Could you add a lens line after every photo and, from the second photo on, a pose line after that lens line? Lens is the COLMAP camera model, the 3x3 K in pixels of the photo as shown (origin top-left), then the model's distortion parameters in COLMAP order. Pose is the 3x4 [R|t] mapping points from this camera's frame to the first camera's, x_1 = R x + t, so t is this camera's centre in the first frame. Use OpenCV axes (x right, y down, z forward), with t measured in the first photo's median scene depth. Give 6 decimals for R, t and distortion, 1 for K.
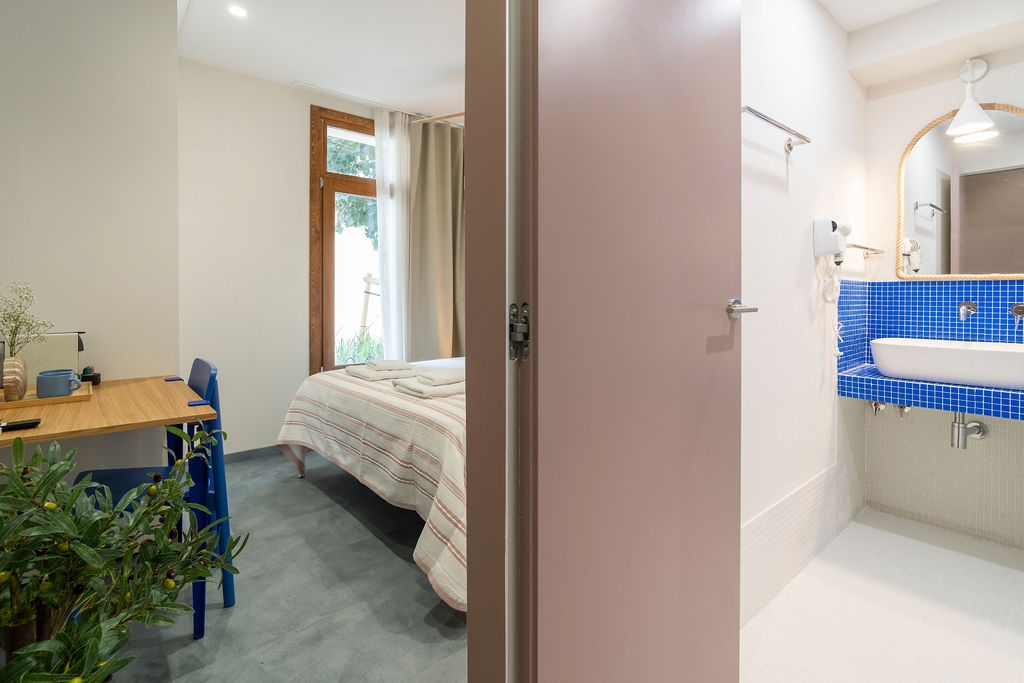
lens RADIAL K [[503.9, 0, 518.9], [0, 503.9, 296.3], [0, 0, 1]] dist [-0.015224, 0.009998]
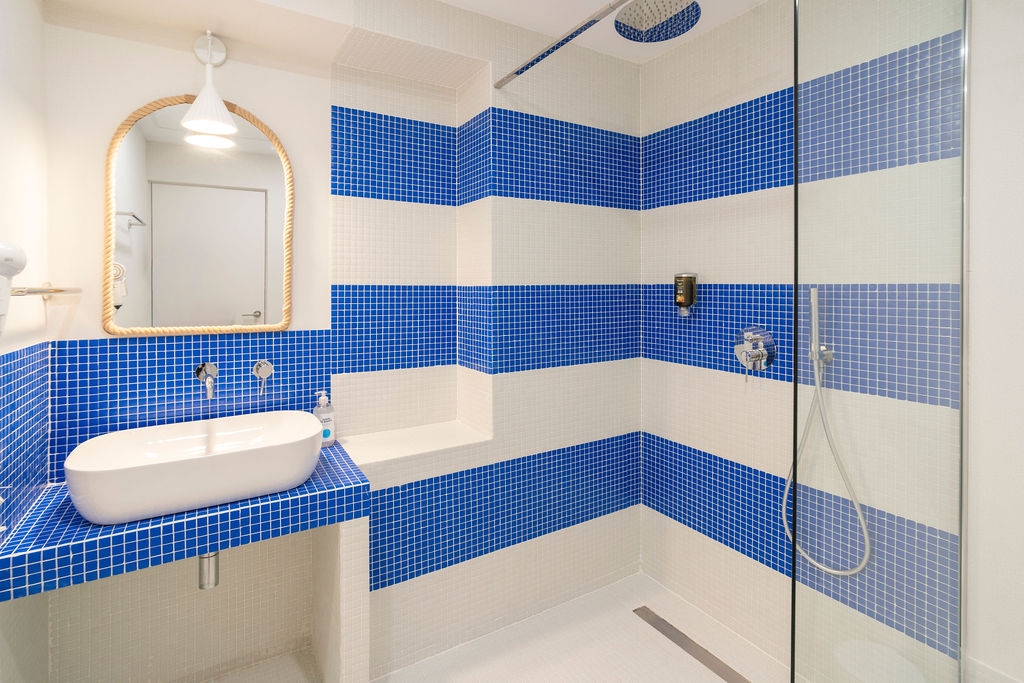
lens RADIAL K [[503.9, 0, 517.2], [0, 503.9, 287.0], [0, 0, 1]] dist [-0.015224, 0.009998]
pose [[0.174869, -0.002787, 0.984588, 0.260106], [0.010600, 0.999943, 0.000948, -0.096442], [-0.984535, 0.010271, 0.174889, 0.430096]]
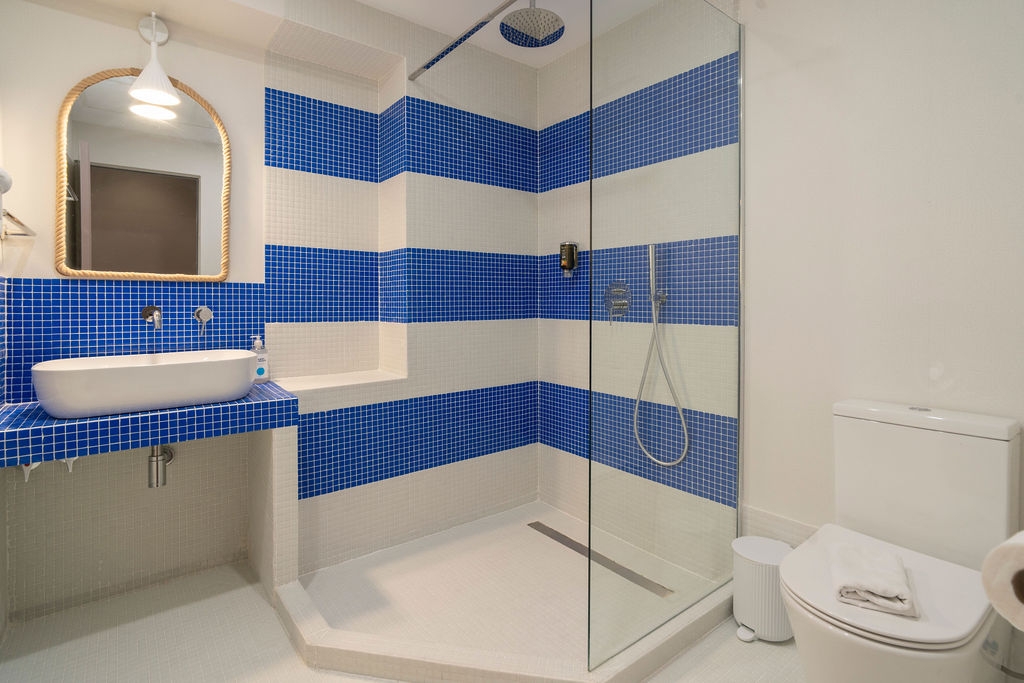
lens RADIAL K [[503.9, 0, 518.3], [0, 503.9, 312.1], [0, 0, 1]] dist [-0.015224, 0.009998]
pose [[0.064870, -0.023502, 0.997617, 0.101461], [0.002172, 0.999724, 0.023410, 0.002618], [-0.997891, 0.000648, 0.064903, 0.336136]]
